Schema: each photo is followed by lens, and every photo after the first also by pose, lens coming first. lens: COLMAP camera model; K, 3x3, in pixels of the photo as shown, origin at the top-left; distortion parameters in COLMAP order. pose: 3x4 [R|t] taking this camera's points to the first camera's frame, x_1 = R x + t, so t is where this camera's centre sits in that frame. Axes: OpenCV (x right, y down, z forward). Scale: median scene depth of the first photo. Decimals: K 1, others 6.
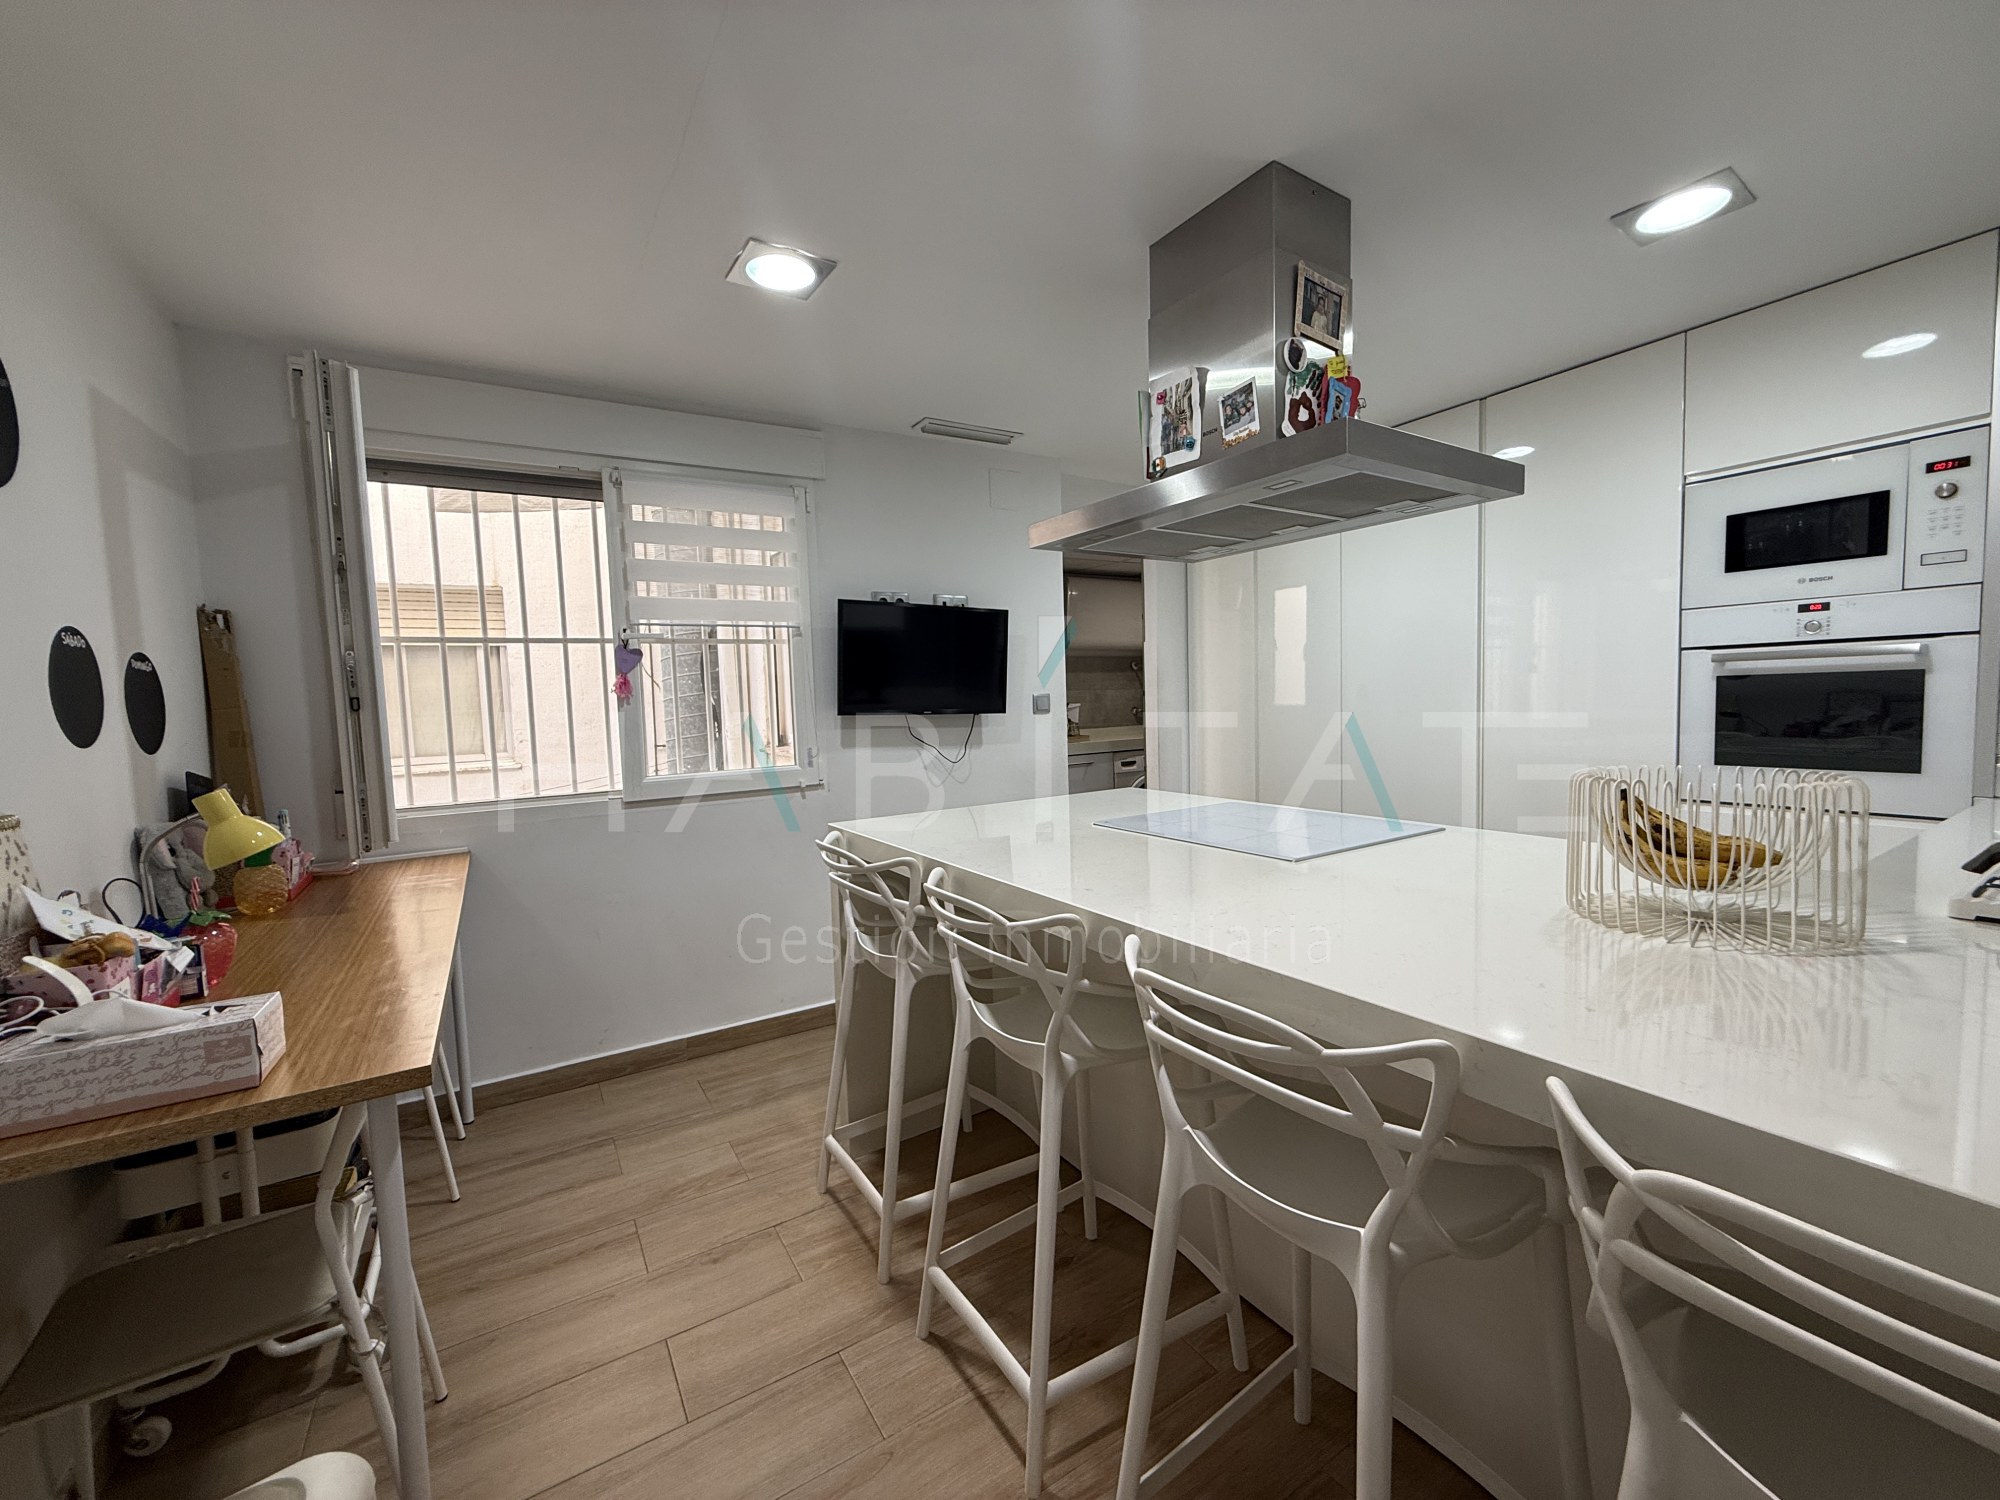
lens RADIAL K [[796.8, 0, 999.2], [0, 796.8, 749.9], [0, 0, 1]] dist [0.000284, -0.000258]
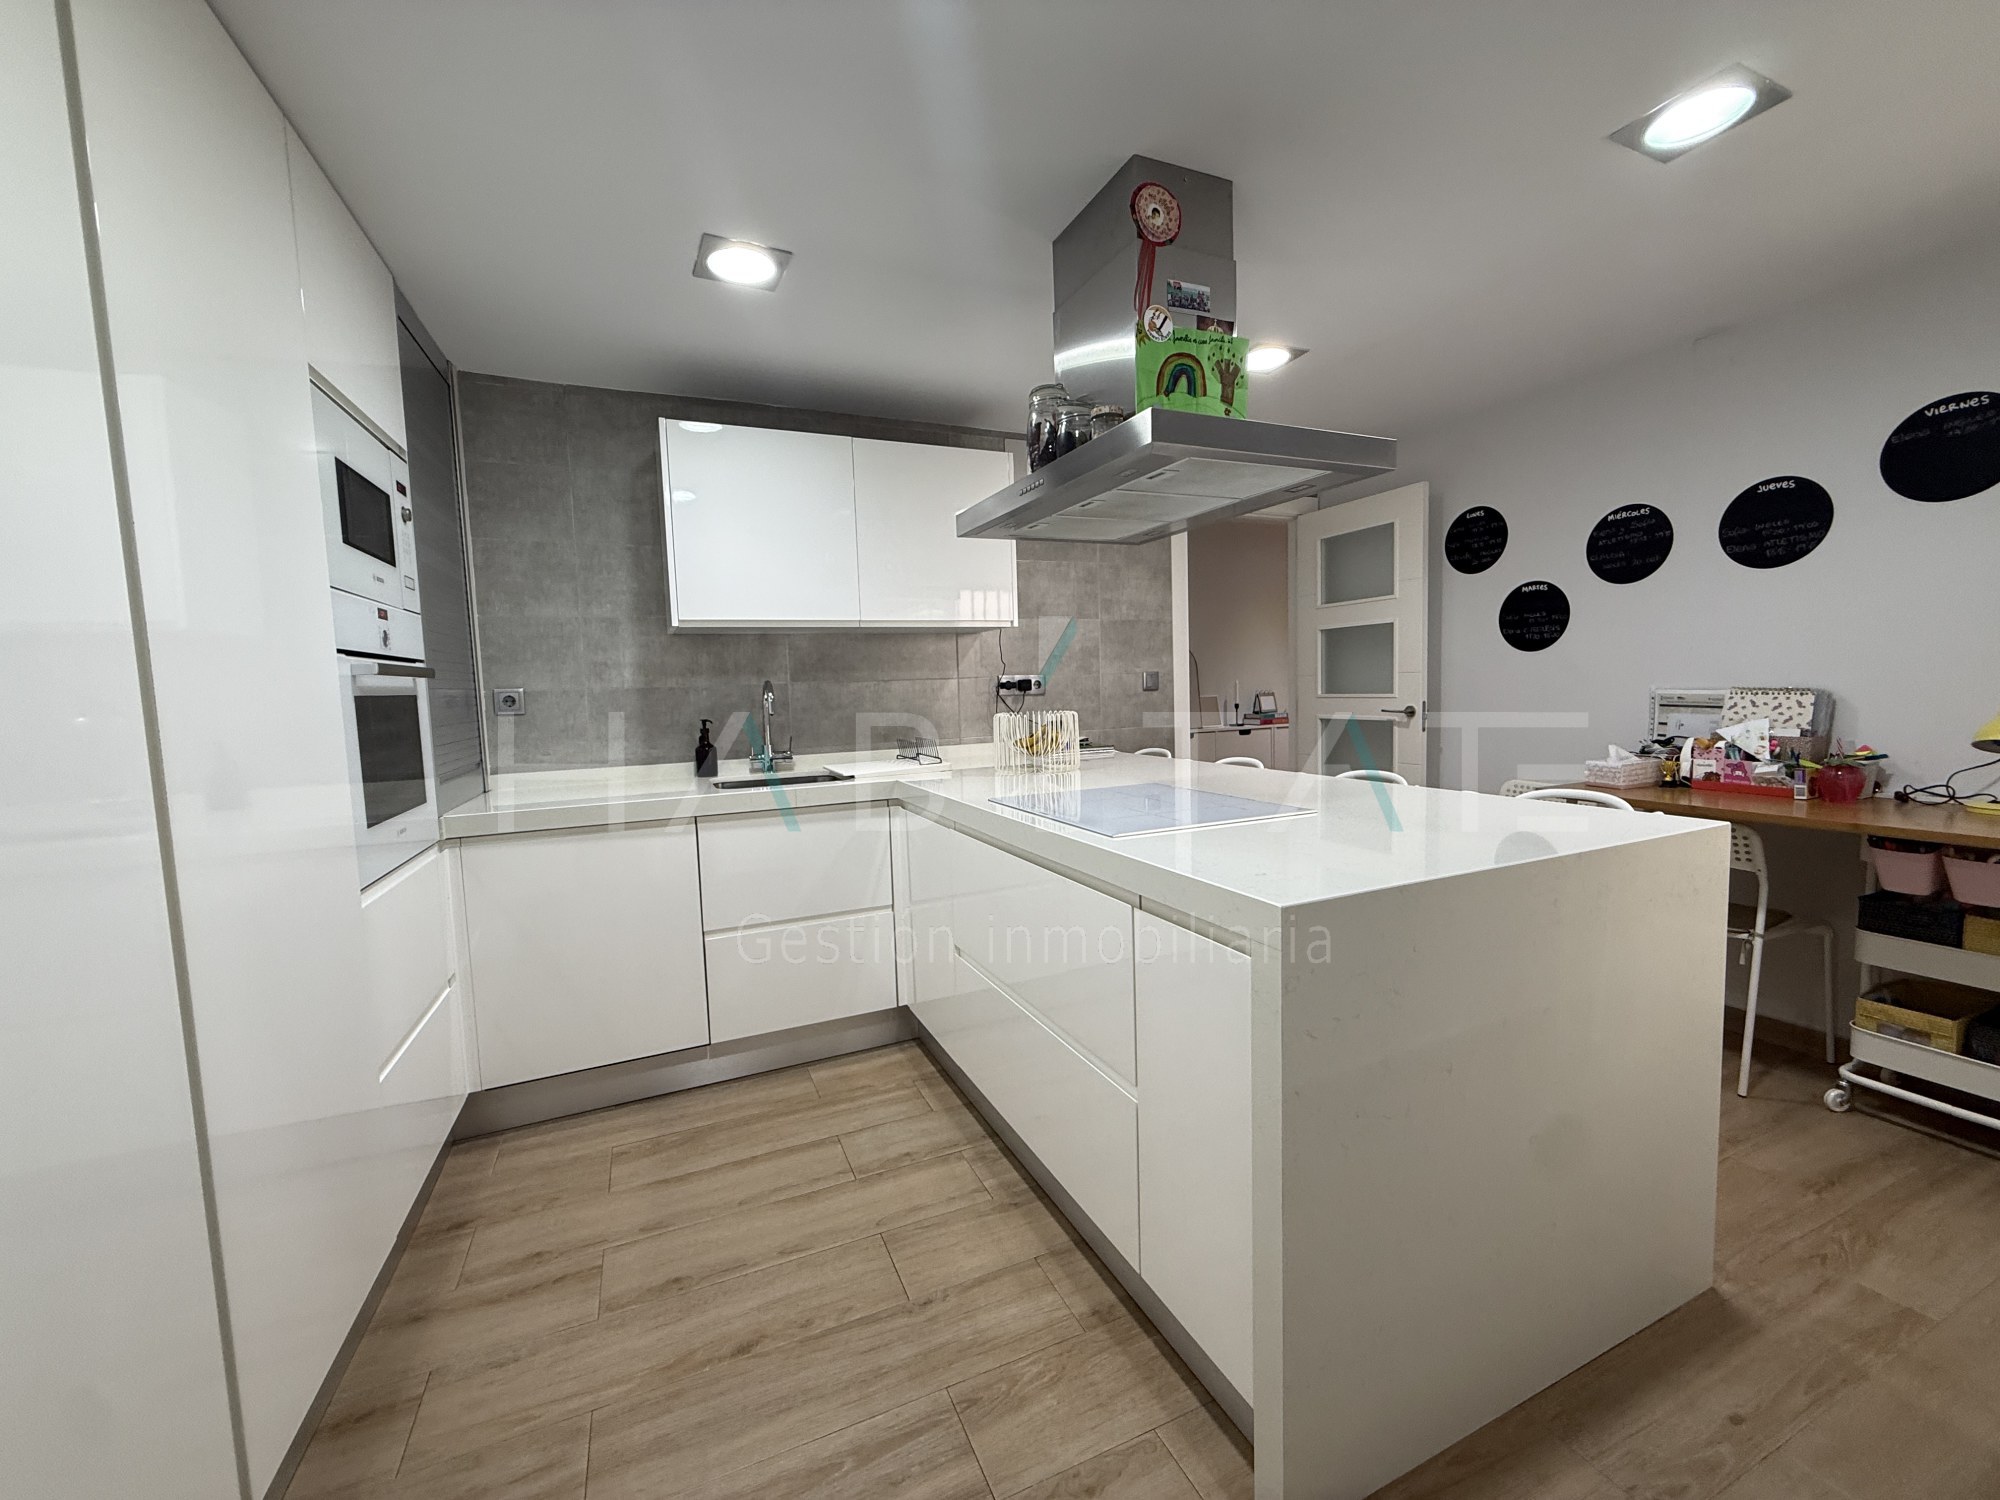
lens RADIAL K [[796.8, 0, 994.1], [0, 796.8, 757.7], [0, 0, 1]] dist [0.000284, -0.000258]
pose [[-0.986290, 0.052961, 0.156294, 0.253939], [0.076841, 0.985551, 0.150946, -0.094773], [-0.146041, 0.160886, -0.976108, 1.496888]]
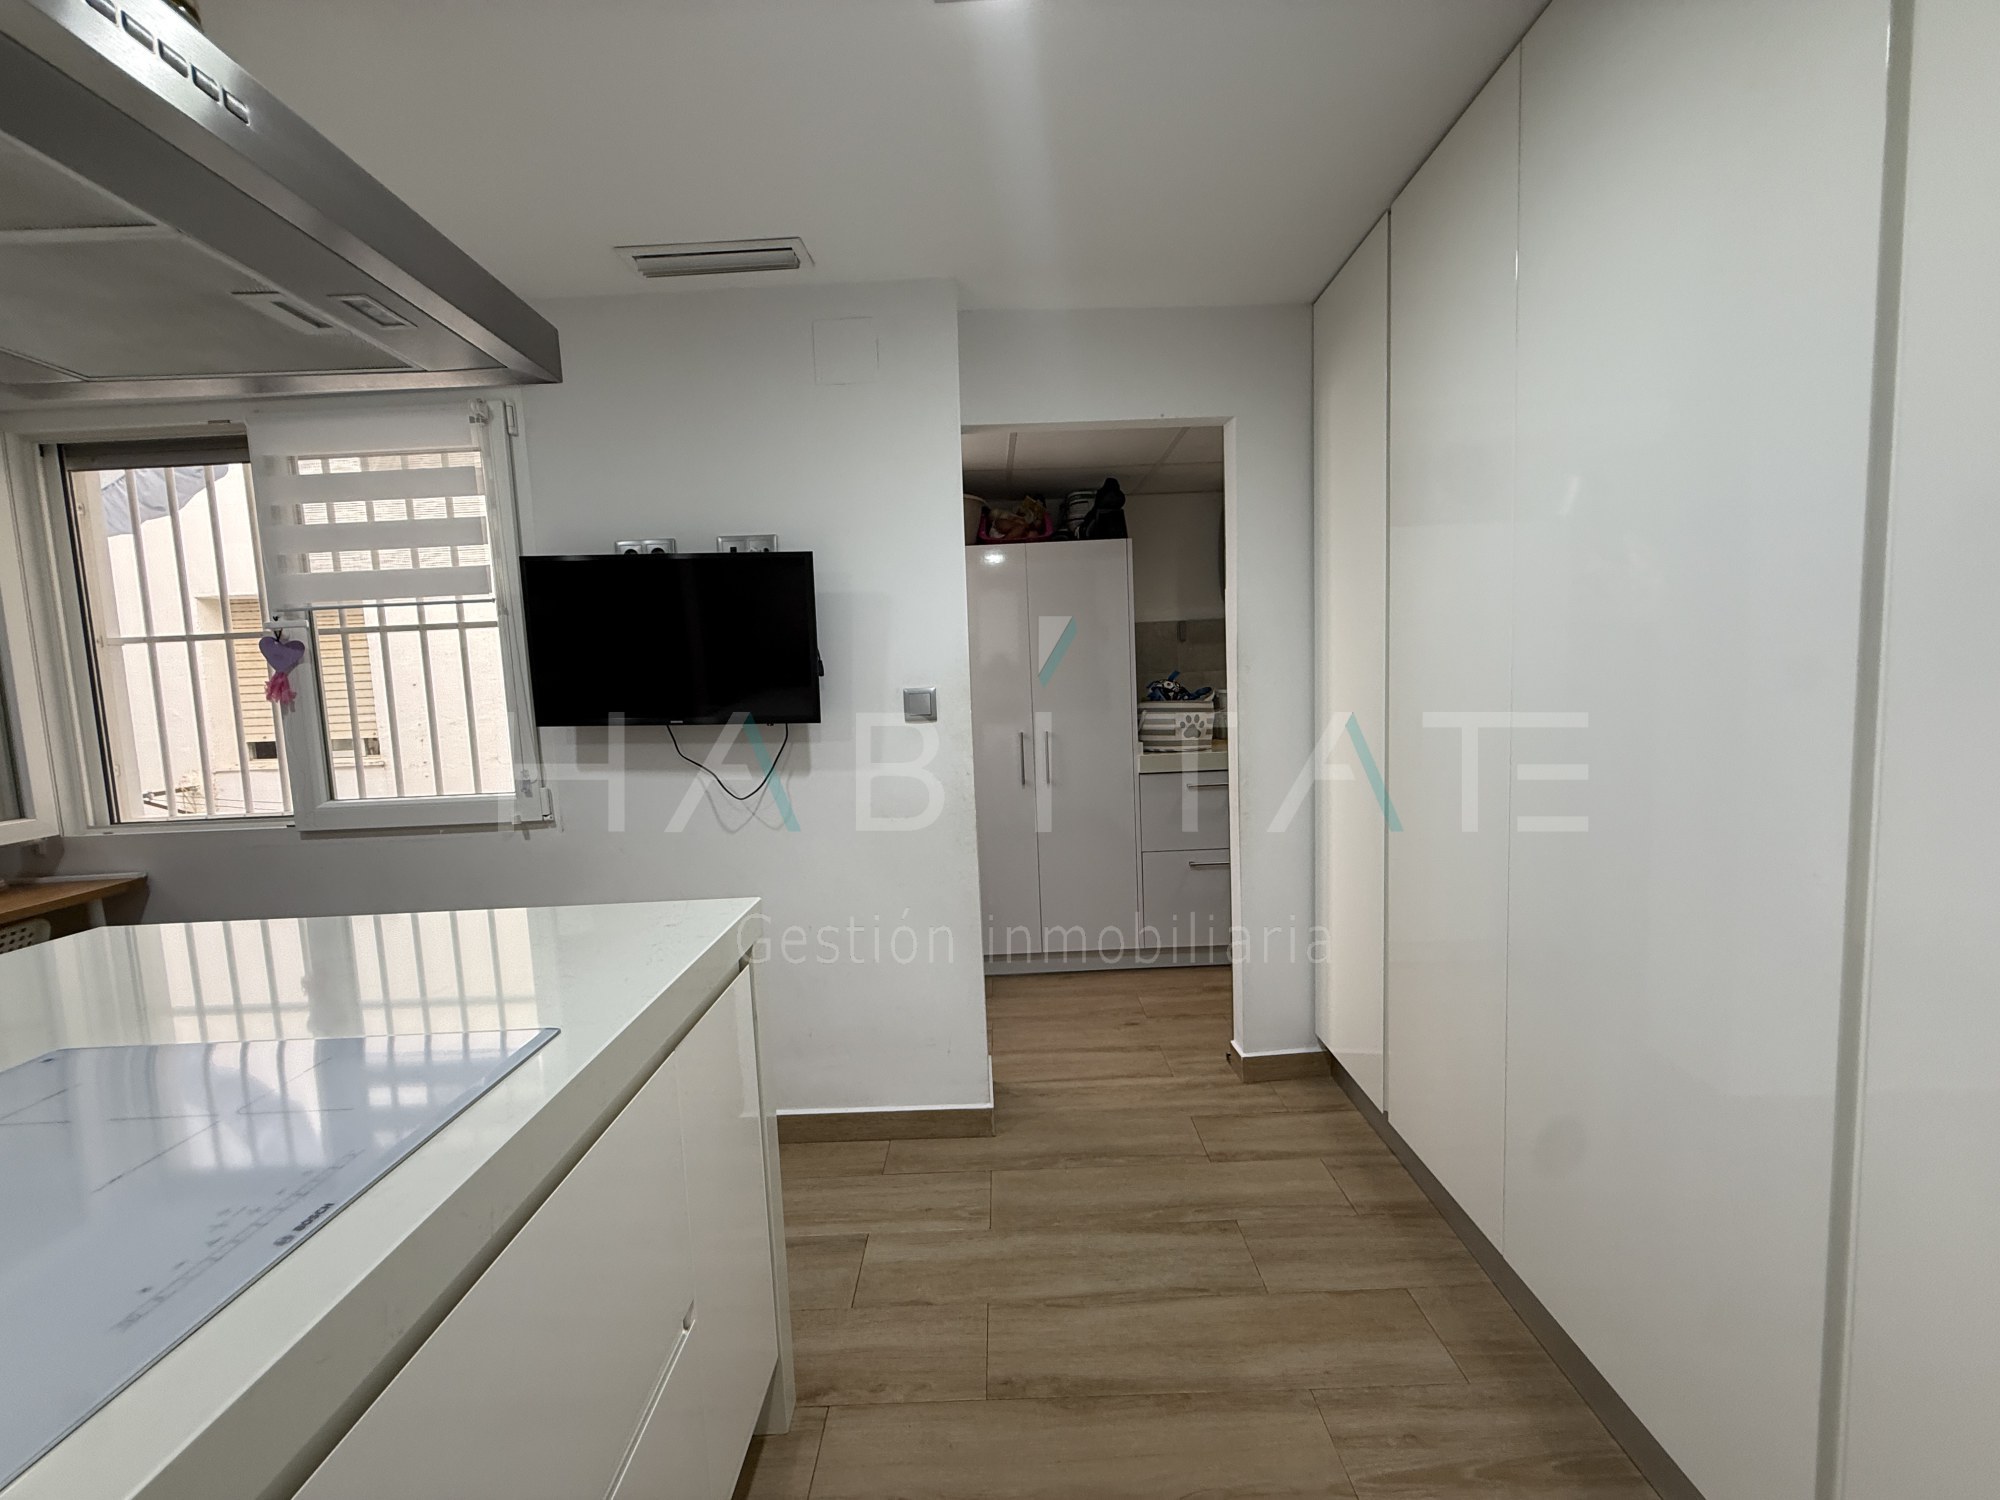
lens RADIAL K [[796.8, 0, 996.5], [0, 796.8, 737.9], [0, 0, 1]] dist [0.000284, -0.000258]
pose [[0.836546, 0.046054, -0.545957, 0.592411], [-0.026404, 0.998692, 0.043786, -0.084936], [0.547260, -0.022214, 0.836668, 0.736822]]
